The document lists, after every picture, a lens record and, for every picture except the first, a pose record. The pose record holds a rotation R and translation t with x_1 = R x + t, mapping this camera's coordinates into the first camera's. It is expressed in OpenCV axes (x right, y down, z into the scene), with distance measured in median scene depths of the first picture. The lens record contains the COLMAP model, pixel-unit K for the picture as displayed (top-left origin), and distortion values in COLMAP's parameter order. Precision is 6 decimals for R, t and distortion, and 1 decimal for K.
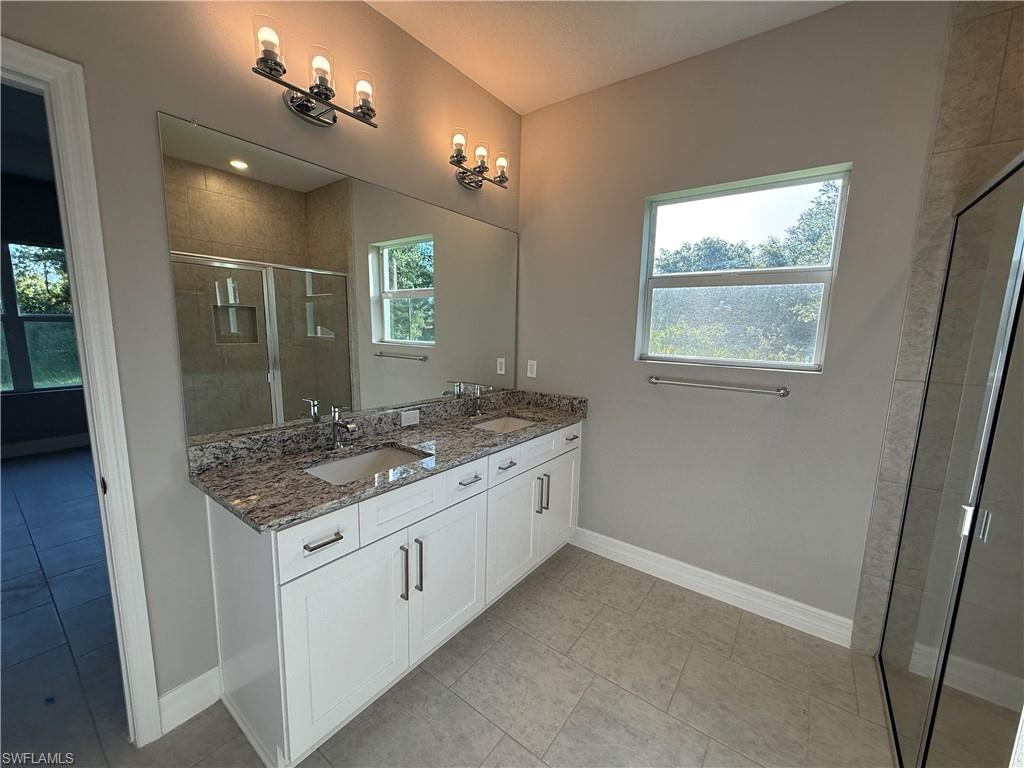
lens RADIAL K [[409.3, 0, 503.8], [0, 409.3, 384.2], [0, 0, 1]] dist [-0.001798, 0.000580]
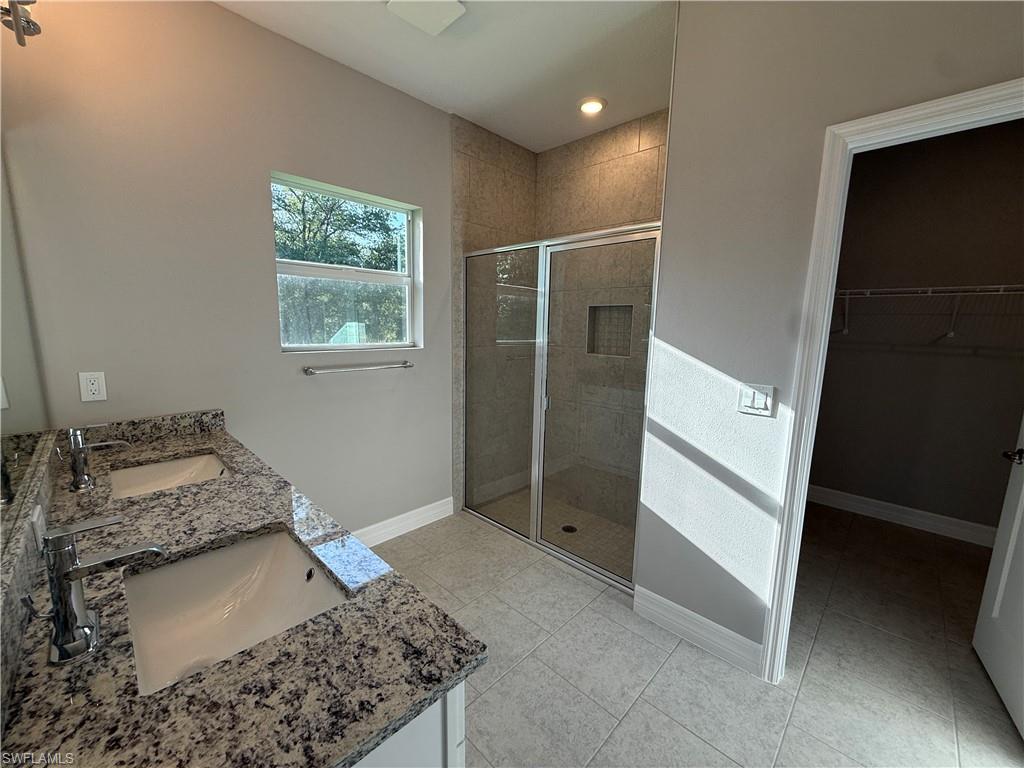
lens RADIAL K [[409.3, 0, 517.1], [0, 409.3, 385.0], [0, 0, 1]] dist [-0.001798, 0.000580]
pose [[0.116110, -0.167607, 0.978993, -0.661755], [0.123784, 0.980417, 0.153170, -0.081369], [-0.985493, 0.103399, 0.134583, 0.483089]]
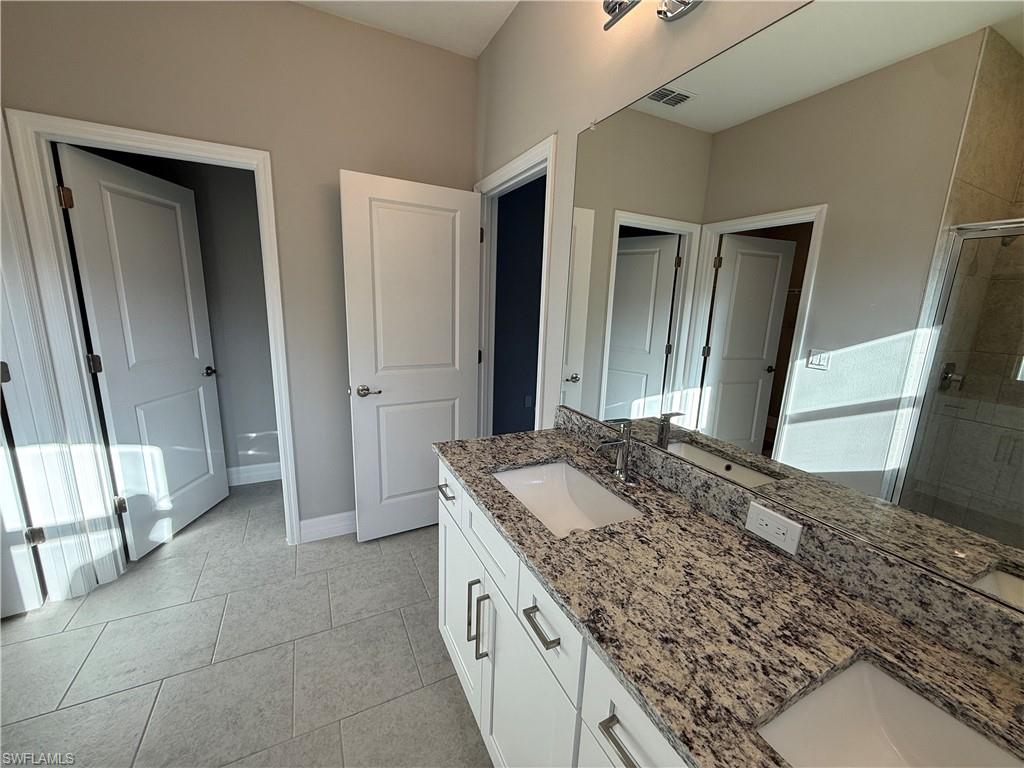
lens RADIAL K [[409.3, 0, 511.1], [0, 409.3, 382.6], [0, 0, 1]] dist [-0.001798, 0.000580]
pose [[-0.442417, 0.139821, -0.885843, 0.305873], [-0.168068, 0.957344, 0.235045, -0.141070], [0.880920, 0.252869, -0.400045, 1.026395]]
